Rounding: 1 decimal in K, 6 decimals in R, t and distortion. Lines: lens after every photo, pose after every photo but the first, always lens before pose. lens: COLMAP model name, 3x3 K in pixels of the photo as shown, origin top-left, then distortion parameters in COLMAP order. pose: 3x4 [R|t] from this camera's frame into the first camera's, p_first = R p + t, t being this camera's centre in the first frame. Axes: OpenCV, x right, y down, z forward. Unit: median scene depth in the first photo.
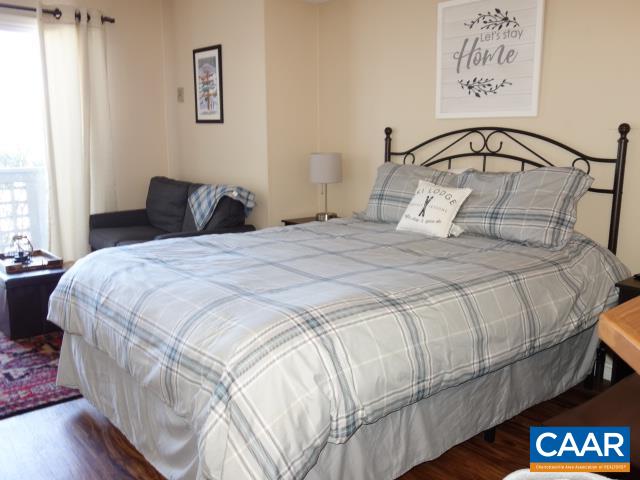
lens RADIAL K [[568.7, 0, 320.0], [0, 568.7, 240.0], [0, 0, 1]] dist [0.010557, 0.001849]
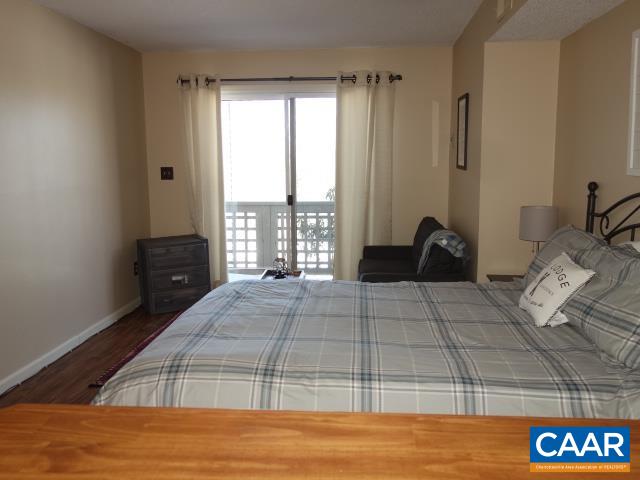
lens RADIAL K [[568.7, 0, 320.0], [0, 568.7, 240.0], [0, 0, 1]] dist [0.010557, 0.001849]
pose [[0.706216, 0.098134, -0.701163, 0.379358], [-0.124798, 0.992095, 0.013156, -0.066776], [0.696911, 0.078213, 0.712880, 0.121189]]
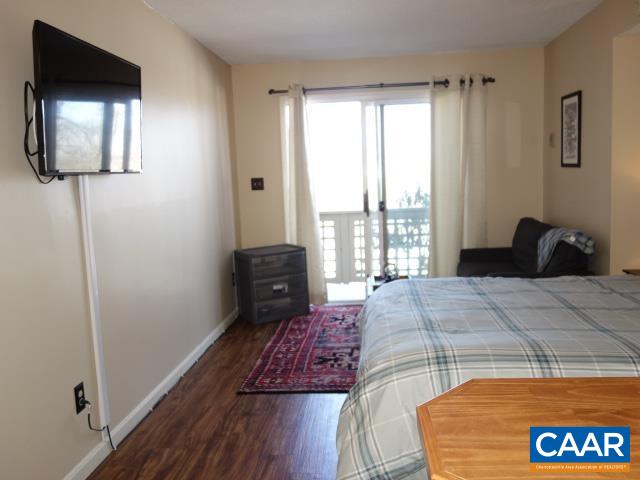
lens RADIAL K [[568.7, 0, 320.0], [0, 568.7, 240.0], [0, 0, 1]] dist [0.010557, 0.001849]
pose [[0.700566, 0.055351, -0.711438, 0.239119], [-0.091166, 0.995760, -0.012301, -0.025148], [0.707740, 0.073476, 0.702642, -0.017405]]
